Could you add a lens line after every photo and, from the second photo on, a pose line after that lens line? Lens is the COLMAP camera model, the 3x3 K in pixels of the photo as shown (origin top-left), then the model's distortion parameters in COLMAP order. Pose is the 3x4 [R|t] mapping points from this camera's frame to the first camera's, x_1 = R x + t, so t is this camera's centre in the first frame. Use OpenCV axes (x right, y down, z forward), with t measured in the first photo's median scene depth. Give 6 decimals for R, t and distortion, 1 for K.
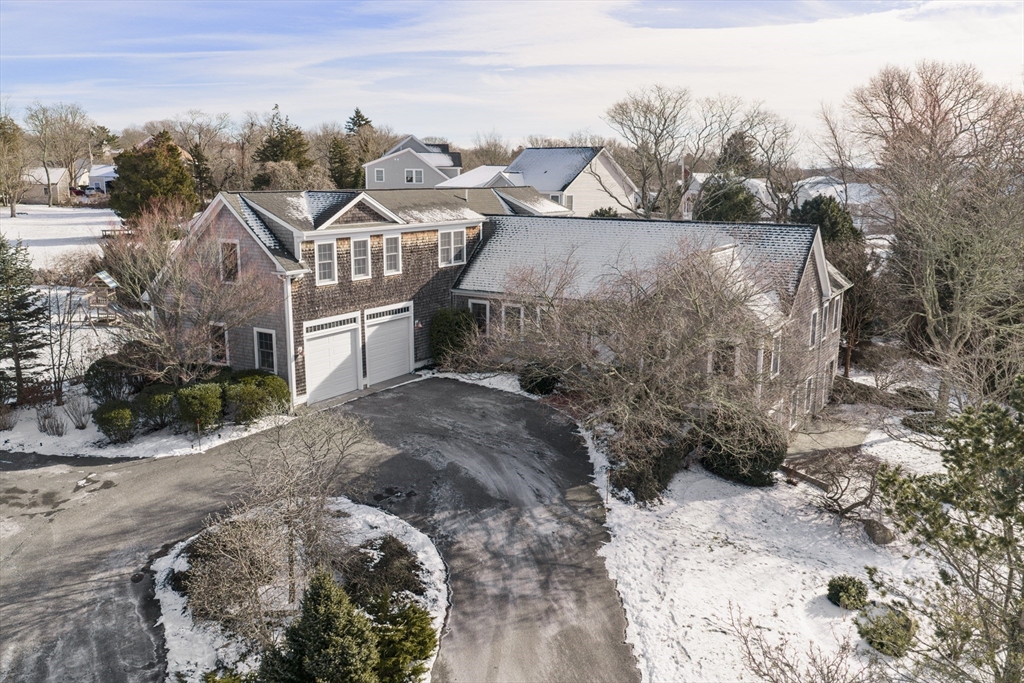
lens RADIAL K [[842.1, 0, 515.1], [0, 842.1, 347.4], [0, 0, 1]] dist [0.040054, -0.083029]
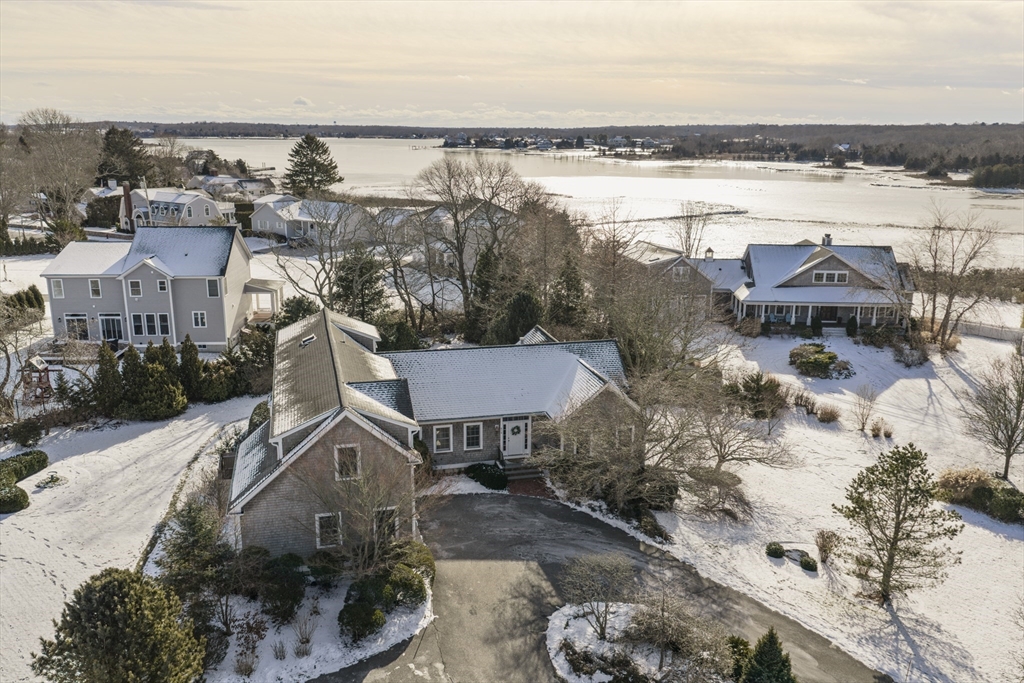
lens RADIAL K [[842.1, 0, 515.1], [0, 842.1, 347.4], [0, 0, 1]] dist [0.040054, -0.083029]
pose [[0.699344, -0.180133, 0.691715, -0.933301], [0.141801, 0.983454, 0.112741, -0.349309], [-0.700578, 0.019241, 0.713316, -0.024896]]
